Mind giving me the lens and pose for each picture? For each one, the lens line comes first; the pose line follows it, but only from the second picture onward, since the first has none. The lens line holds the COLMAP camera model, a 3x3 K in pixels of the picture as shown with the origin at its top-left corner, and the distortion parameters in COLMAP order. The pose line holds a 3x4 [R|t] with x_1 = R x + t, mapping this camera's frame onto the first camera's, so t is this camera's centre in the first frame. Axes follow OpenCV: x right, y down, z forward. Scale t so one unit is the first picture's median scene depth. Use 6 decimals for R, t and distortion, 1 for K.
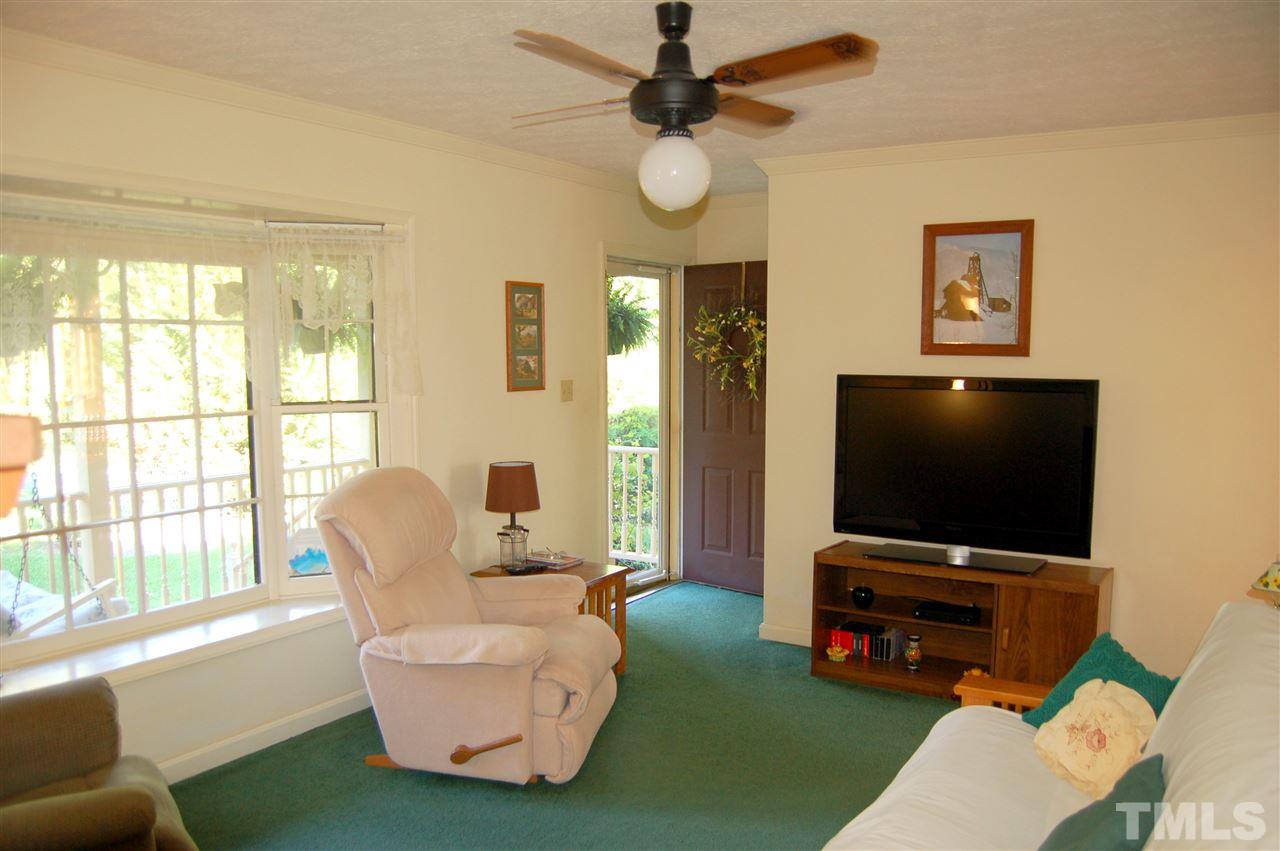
lens RADIAL K [[1005.1, 0, 633.4], [0, 1005.1, 426.6], [0, 0, 1]] dist [-0.066966, 0.019203]
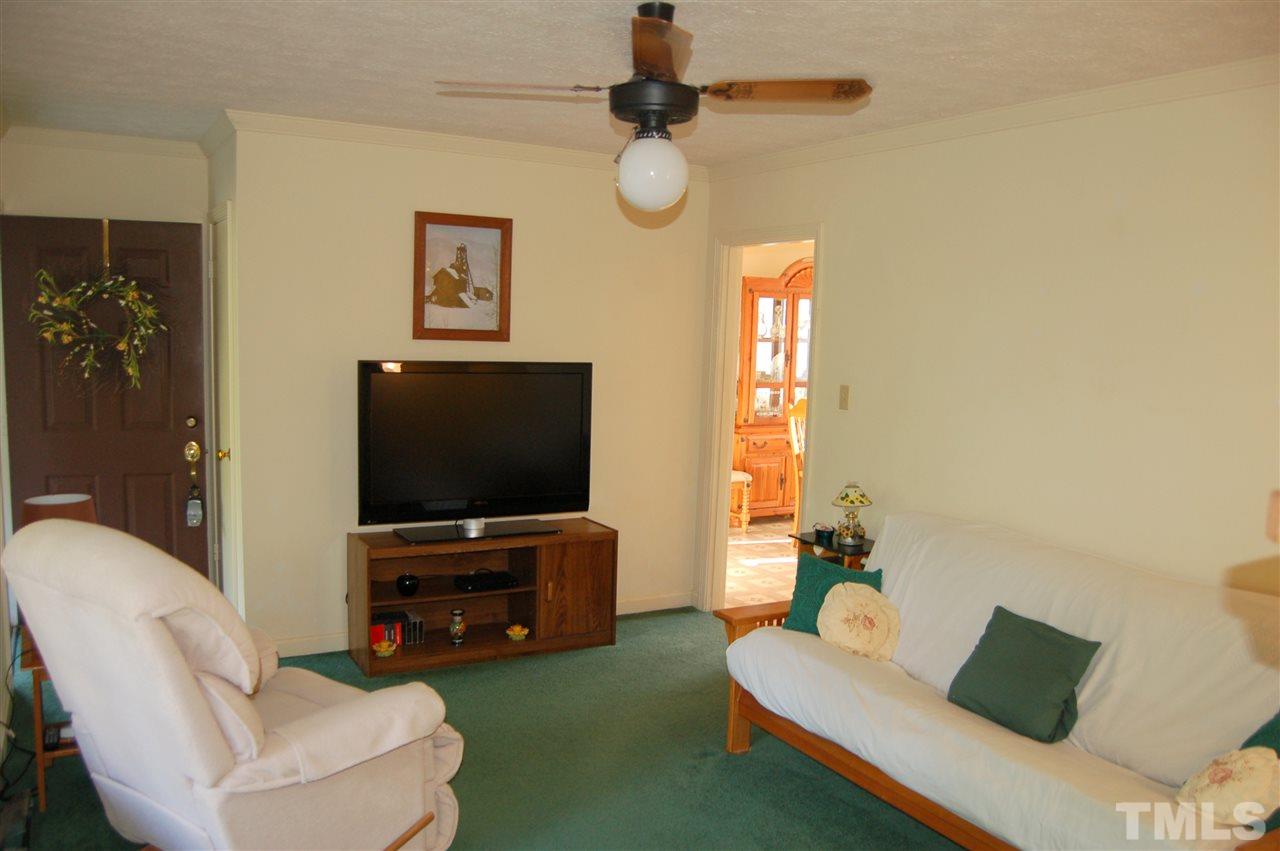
lens RADIAL K [[1005.1, 0, 633.6], [0, 1005.1, 425.8], [0, 0, 1]] dist [-0.066966, 0.019203]
pose [[0.489901, -0.072212, 0.868782, -0.515892], [0.040522, 0.997373, 0.060050, -0.037674], [-0.870836, 0.005786, 0.491540, 0.320148]]
